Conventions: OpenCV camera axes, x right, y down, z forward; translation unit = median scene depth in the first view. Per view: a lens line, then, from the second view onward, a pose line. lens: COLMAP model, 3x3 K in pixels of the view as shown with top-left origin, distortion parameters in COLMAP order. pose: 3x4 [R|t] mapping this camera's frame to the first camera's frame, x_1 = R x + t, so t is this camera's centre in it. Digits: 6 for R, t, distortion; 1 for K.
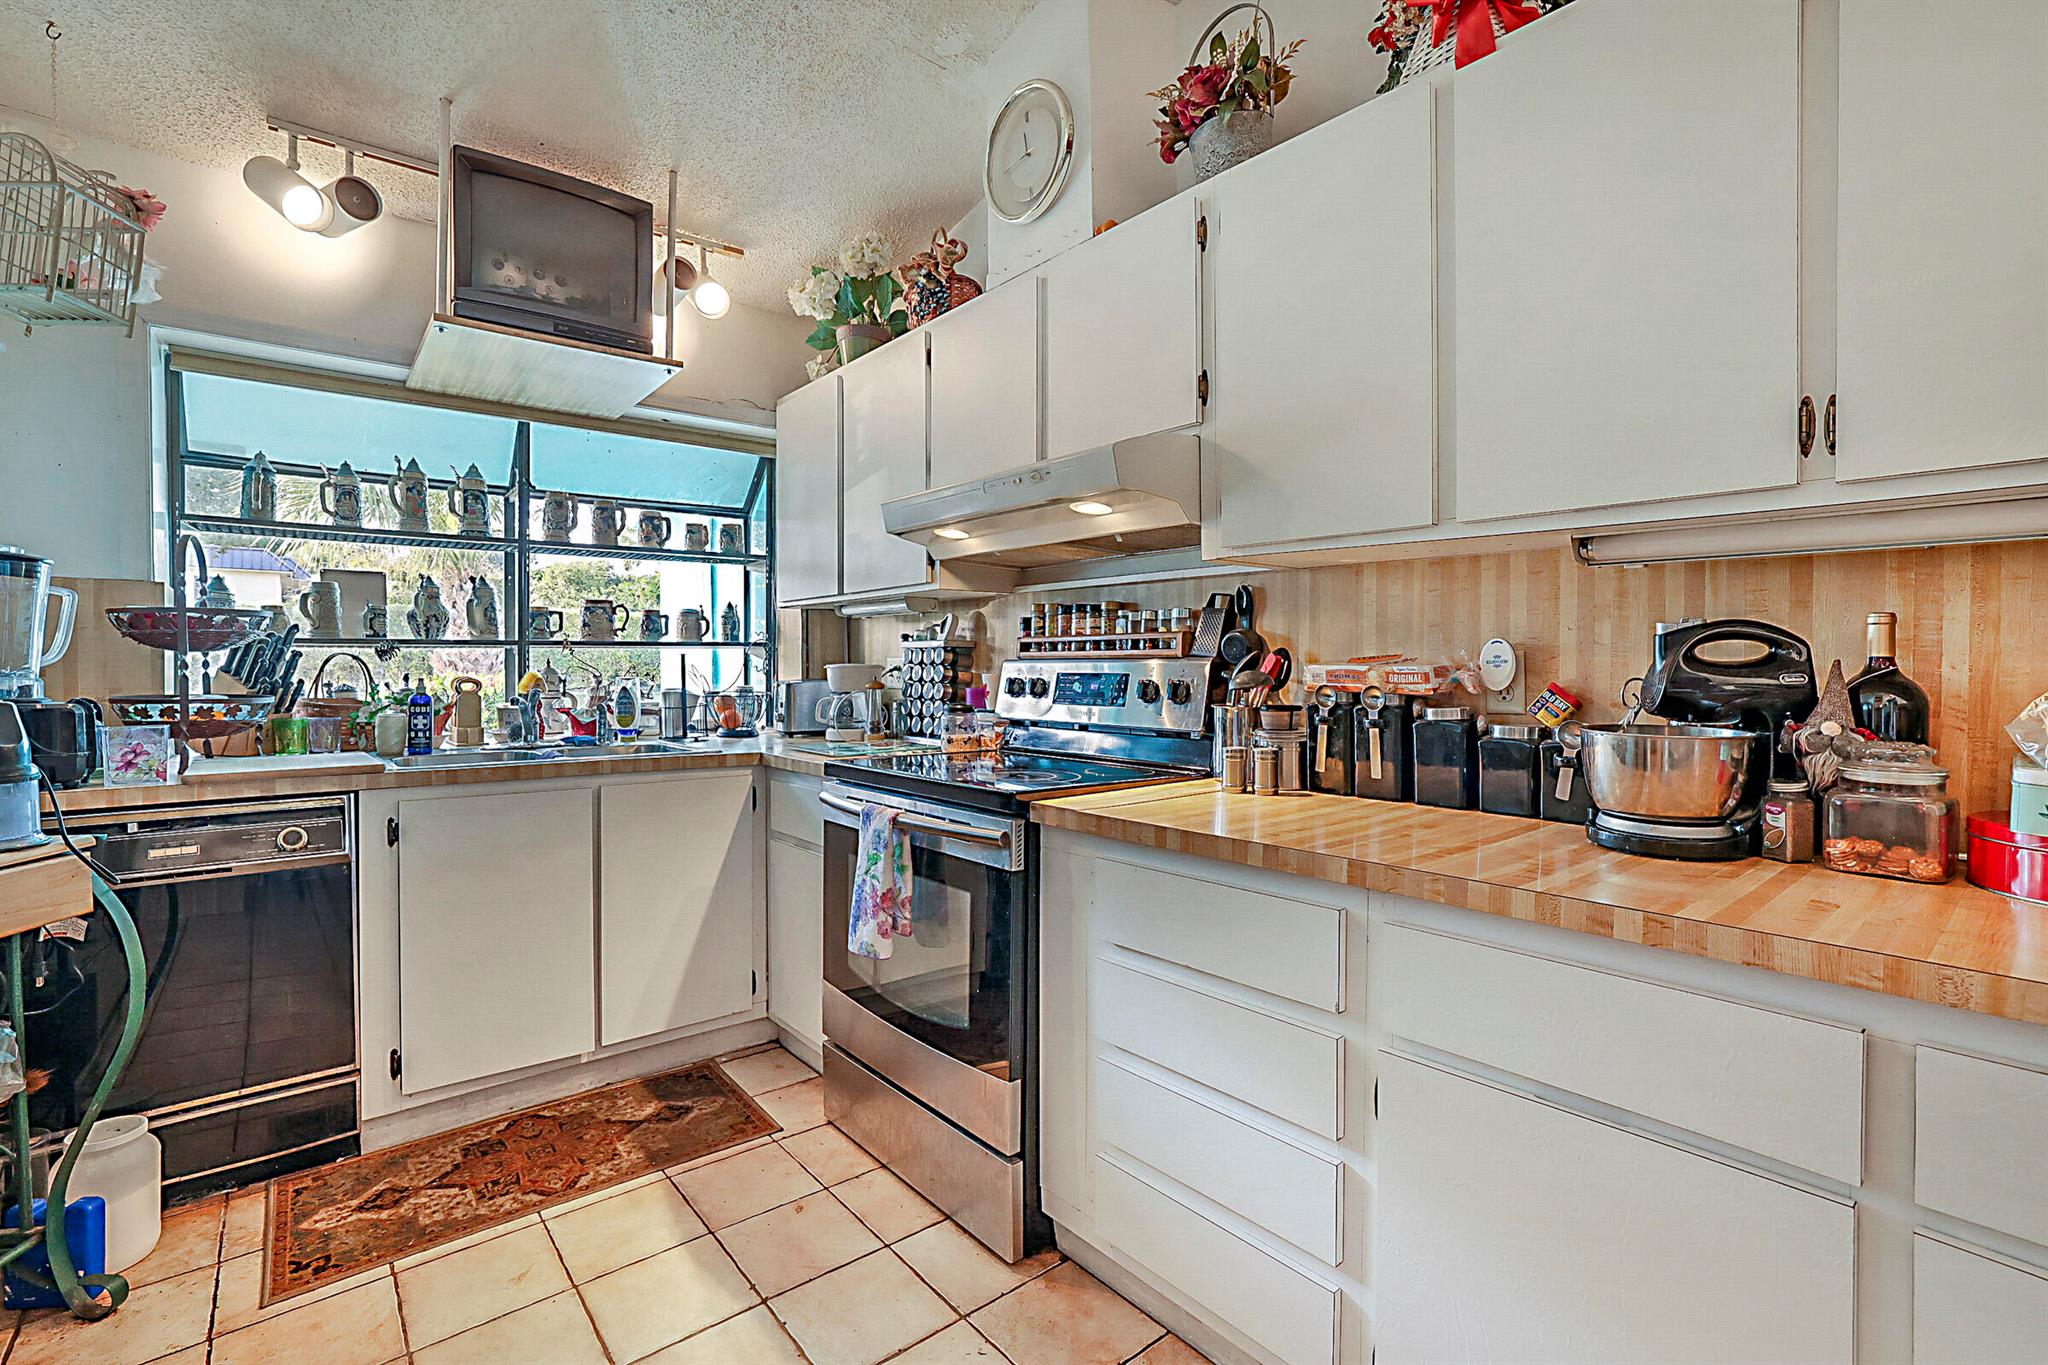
lens RADIAL K [[913.6, 0, 1031.4], [0, 913.6, 635.6], [0, 0, 1]] dist [-0.045443, 0.018296]
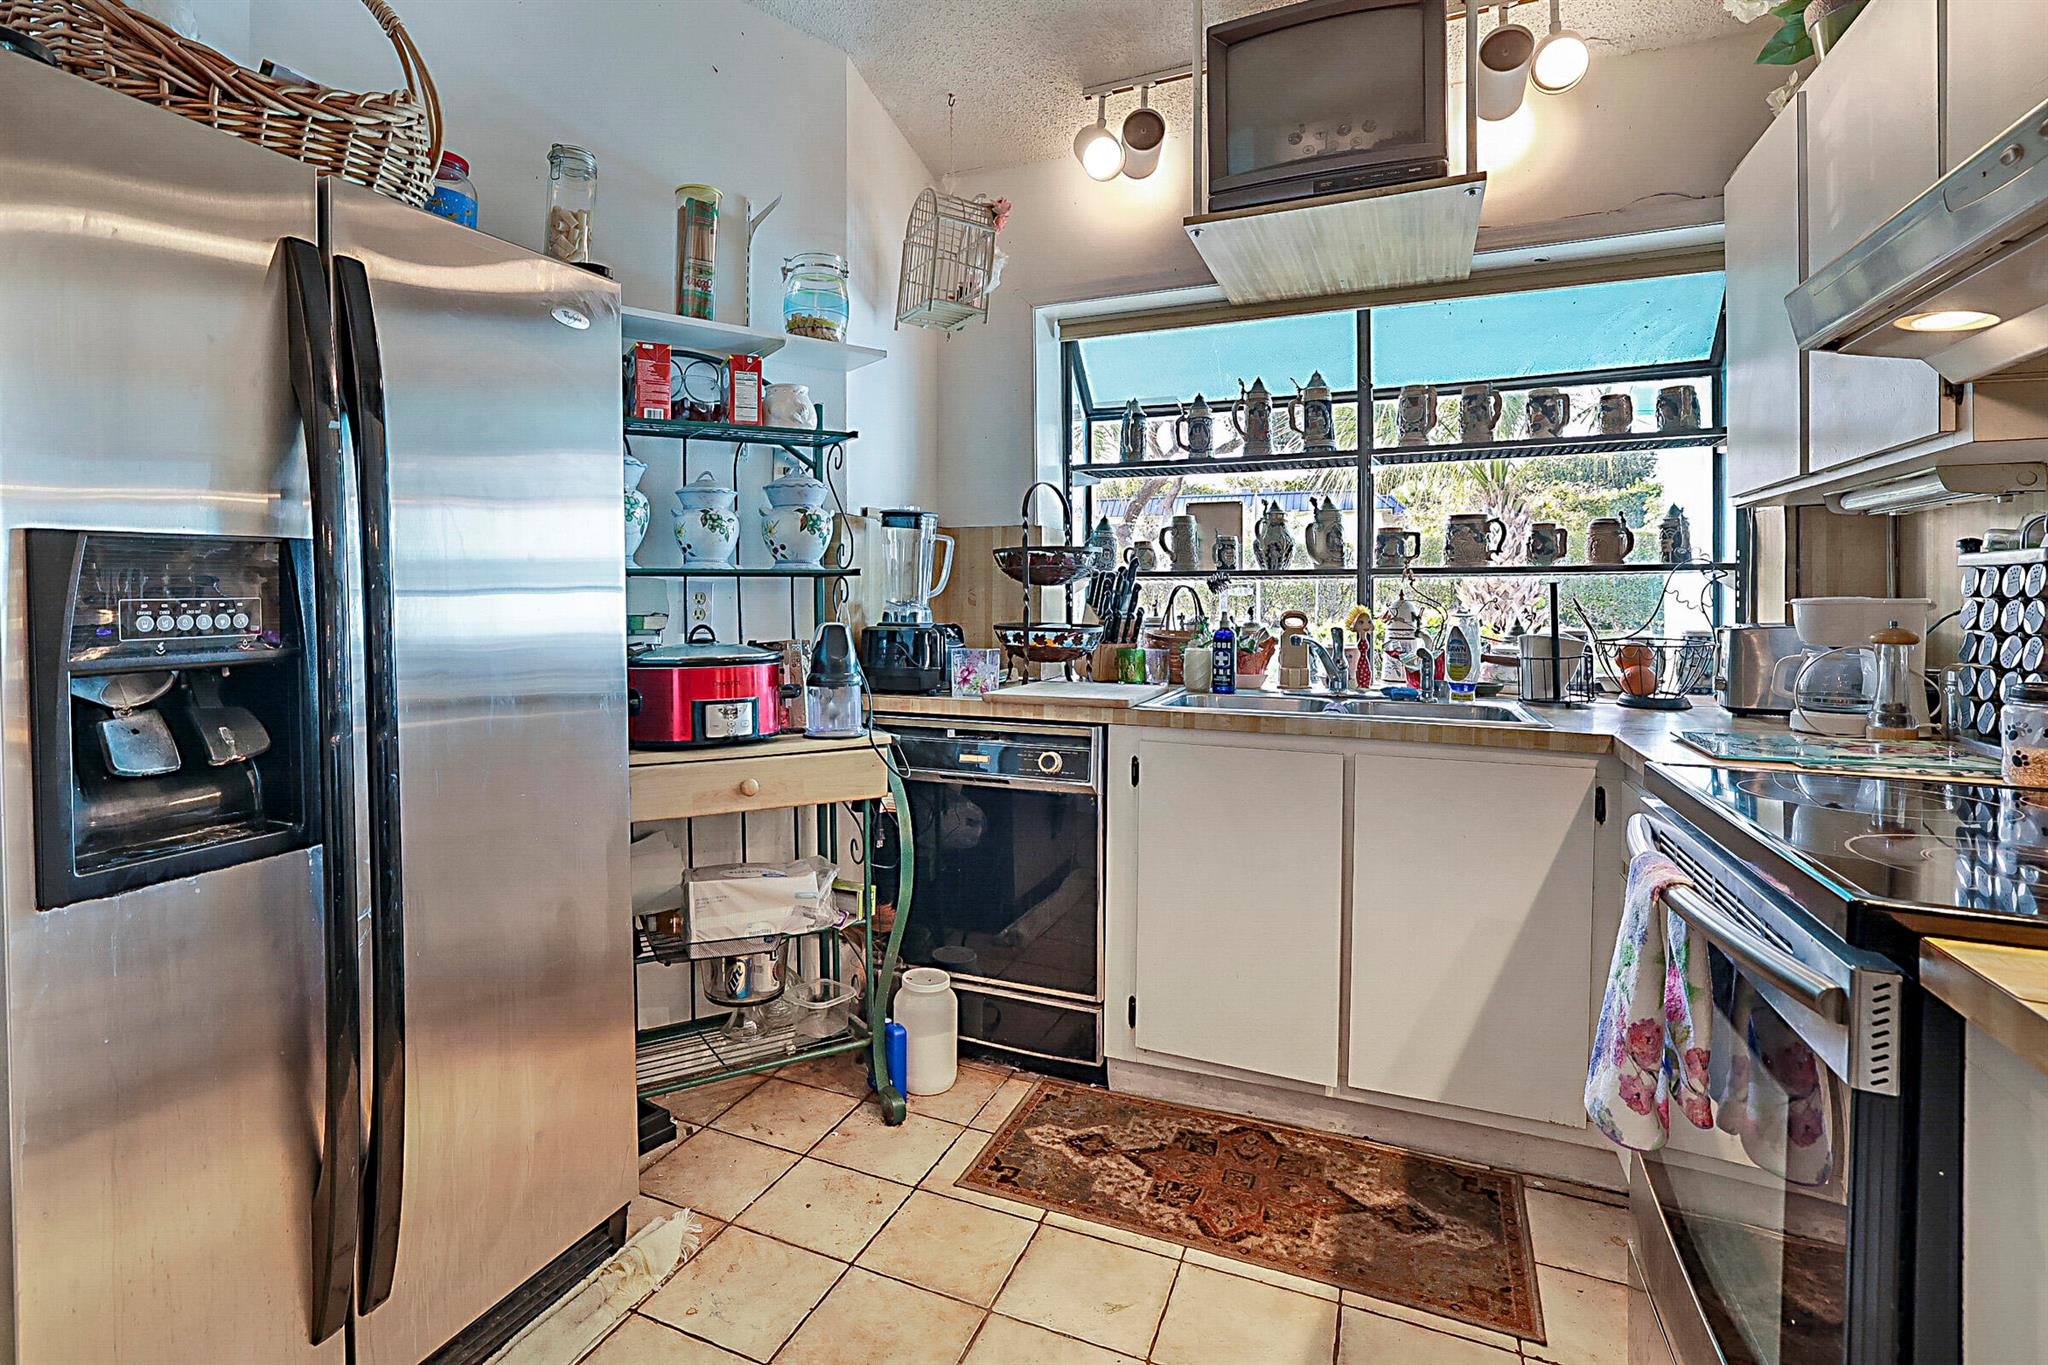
lens RADIAL K [[1017.3, 0, 1019.2], [0, 1017.3, 581.3], [0, 0, 1]] dist [-0.047299, 0.029648]
pose [[0.418547, -0.012085, -0.908115, 0.196333], [0.025298, 0.999679, -0.001643, 0.012508], [0.907843, -0.022285, 0.418718, 0.377964]]
